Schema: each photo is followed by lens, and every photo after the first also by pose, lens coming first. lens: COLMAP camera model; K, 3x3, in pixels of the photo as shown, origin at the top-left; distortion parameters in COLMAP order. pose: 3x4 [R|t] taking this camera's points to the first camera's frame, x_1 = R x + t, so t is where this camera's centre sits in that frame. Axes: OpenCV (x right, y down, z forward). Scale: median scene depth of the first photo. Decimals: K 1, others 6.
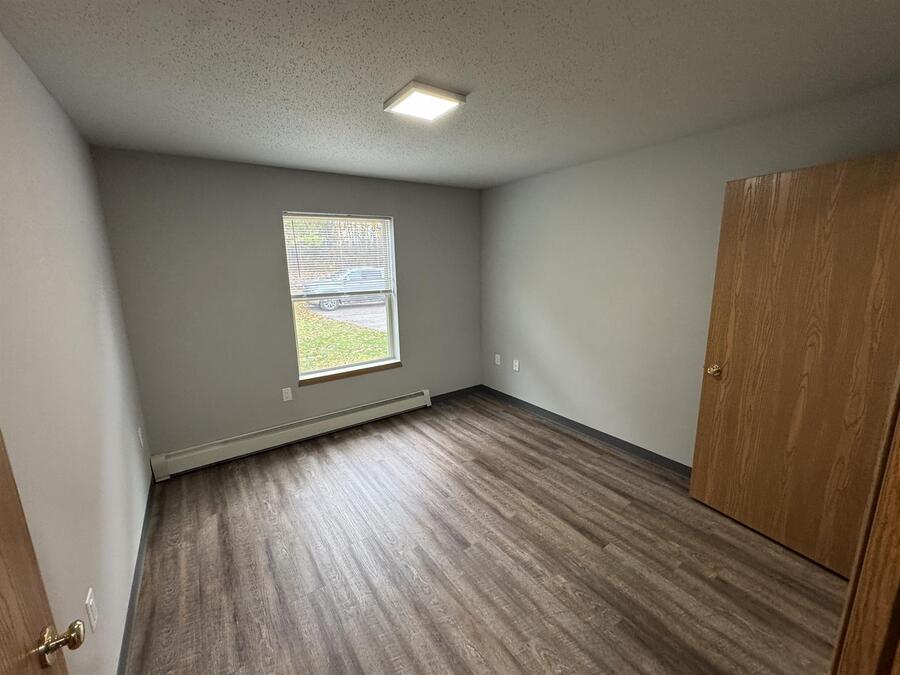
lens RADIAL K [[371.6, 0, 451.1], [0, 371.6, 337.2], [0, 0, 1]] dist [0.003262, 0.001279]
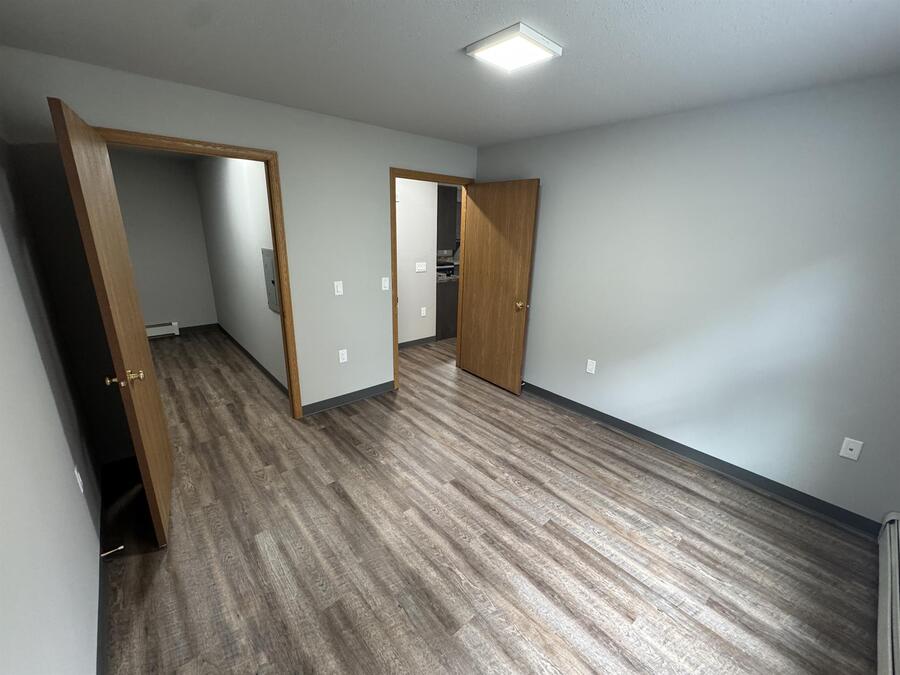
lens RADIAL K [[371.6, 0, 451.1], [0, 371.6, 335.7], [0, 0, 1]] dist [0.003262, 0.001279]
pose [[-0.993613, 0.025706, -0.109877, 0.151637], [-0.029199, 0.881976, 0.470389, -0.351757], [0.109001, 0.470593, -0.875592, 1.665089]]
